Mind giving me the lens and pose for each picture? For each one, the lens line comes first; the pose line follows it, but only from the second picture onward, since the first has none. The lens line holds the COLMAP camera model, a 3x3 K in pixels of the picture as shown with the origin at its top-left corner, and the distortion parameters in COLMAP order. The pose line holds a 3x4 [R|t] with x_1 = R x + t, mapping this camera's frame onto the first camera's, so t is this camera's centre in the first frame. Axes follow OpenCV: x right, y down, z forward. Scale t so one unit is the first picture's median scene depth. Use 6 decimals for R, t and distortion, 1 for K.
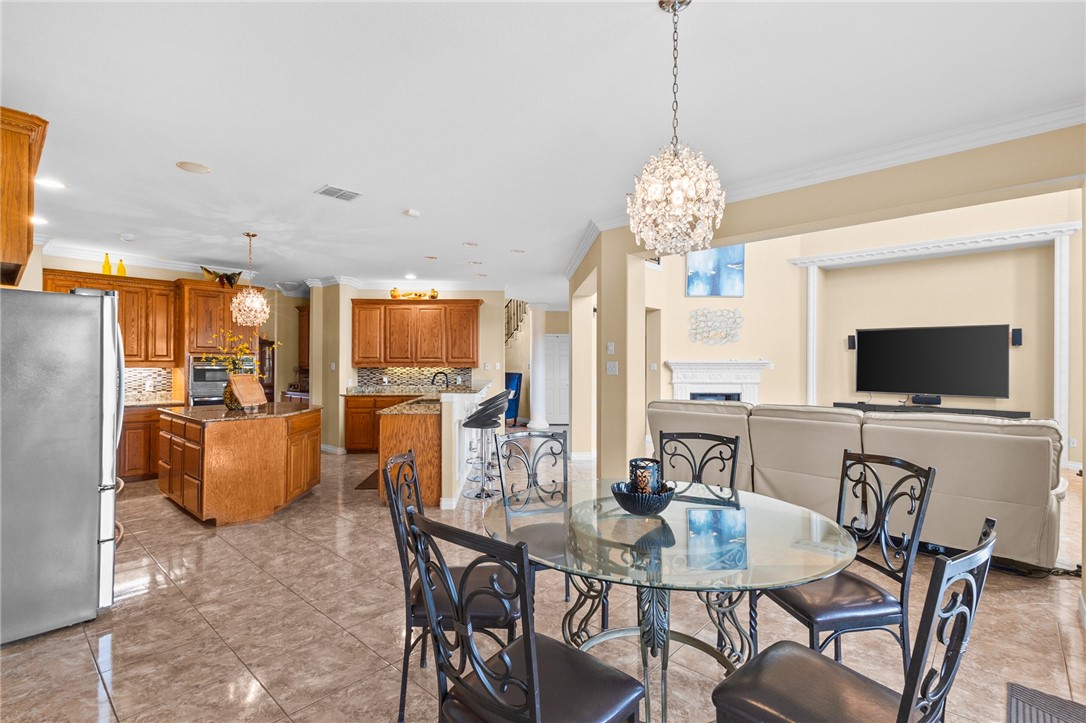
lens RADIAL K [[500.9, 0, 543.0], [0, 500.9, 361.5], [0, 0, 1]] dist [0.022319, 0.000015]
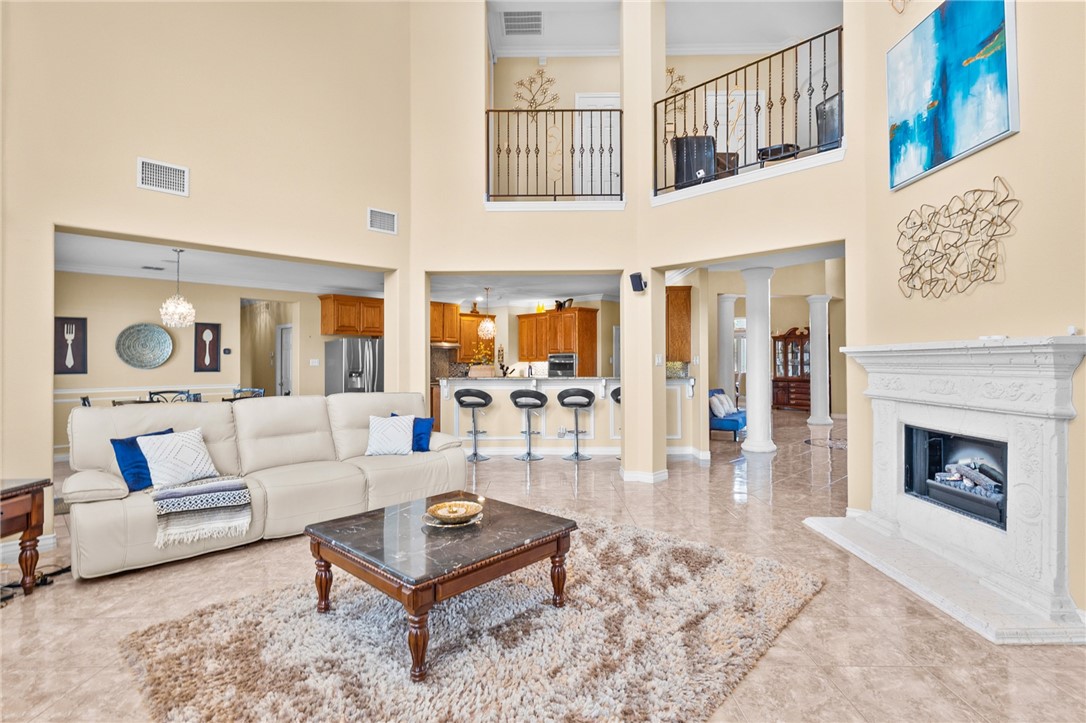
lens RADIAL K [[525.2, 0, 543.0], [0, 525.2, 361.5], [0, 0, 1]] dist [-0.000548, -0.000153]
pose [[-0.024485, -0.002502, -0.999697, 0.806859], [0.018739, 0.999820, -0.002961, 0.010721], [0.999525, -0.018805, -0.024434, 0.784931]]
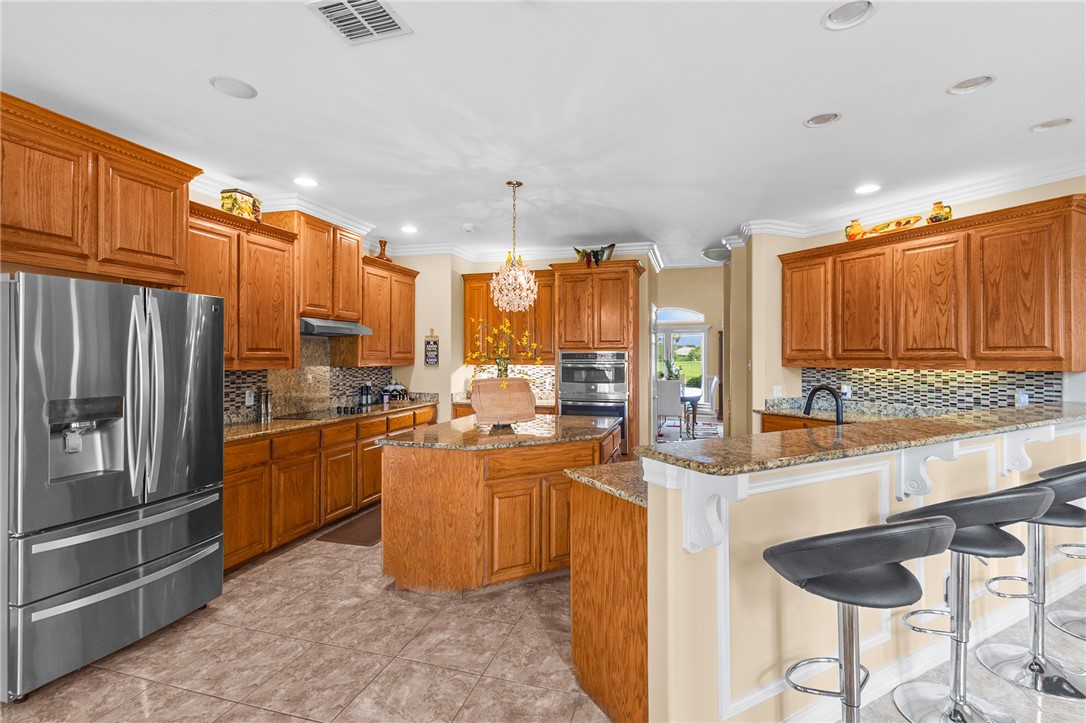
lens RADIAL K [[500.9, 0, 543.0], [0, 500.9, 361.5], [0, 0, 1]] dist [0.022319, 0.000015]
pose [[0.426349, 0.008885, -0.904515, 0.053834], [0.010010, 0.999844, 0.014540, -0.006478], [0.904503, -0.015254, 0.426193, 0.466268]]
